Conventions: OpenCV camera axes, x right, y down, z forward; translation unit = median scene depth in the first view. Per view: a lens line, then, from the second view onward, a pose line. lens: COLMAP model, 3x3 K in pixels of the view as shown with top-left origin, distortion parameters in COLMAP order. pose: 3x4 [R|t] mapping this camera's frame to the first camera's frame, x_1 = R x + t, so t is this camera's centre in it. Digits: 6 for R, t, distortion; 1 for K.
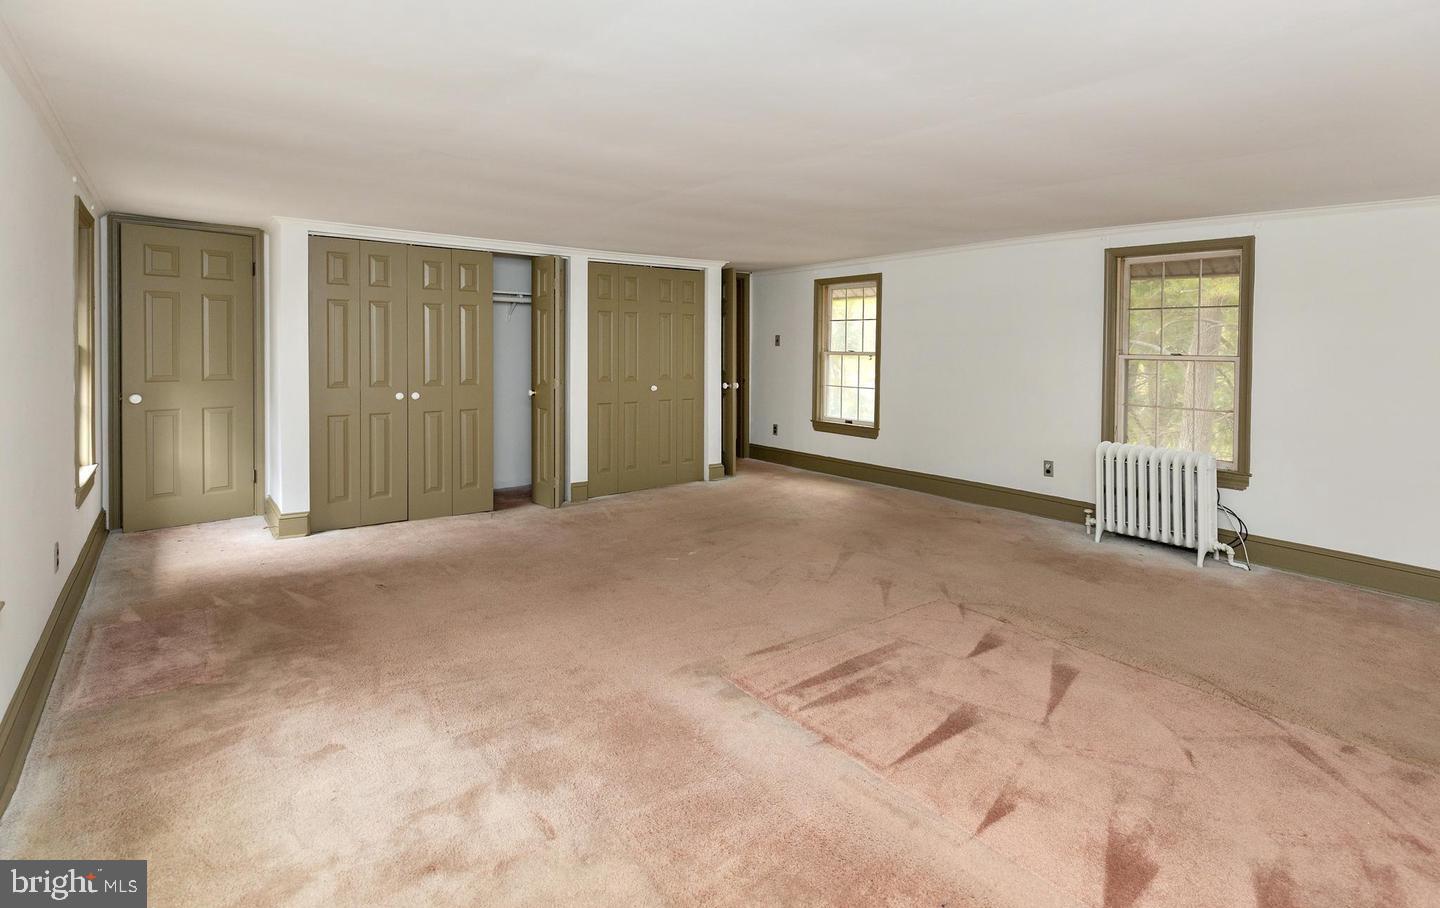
lens RADIAL K [[697.9, 0, 720.0], [0, 697.9, 454.0], [0, 0, 1]] dist [-0.000777, 0.000005]
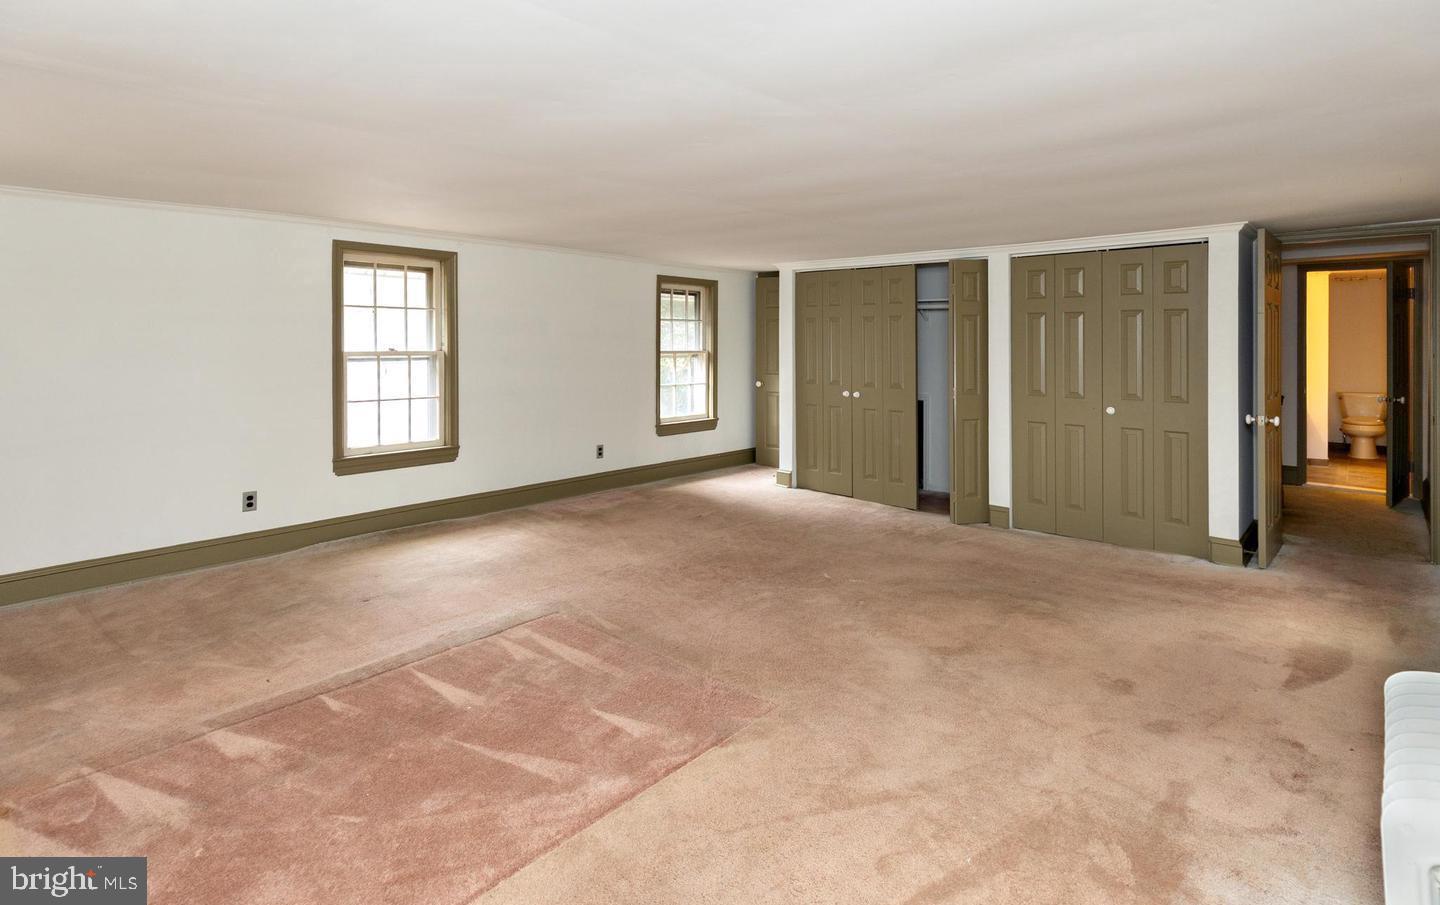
lens RADIAL K [[687.6, 0, 720.0], [0, 687.6, 452.5], [0, 0, 1]] dist [0.000180, -0.000012]
pose [[0.177810, 0.139111, -0.974182, 0.732569], [-0.160488, 0.980803, 0.110764, -0.083865], [0.970890, 0.136650, 0.196723, 0.588312]]
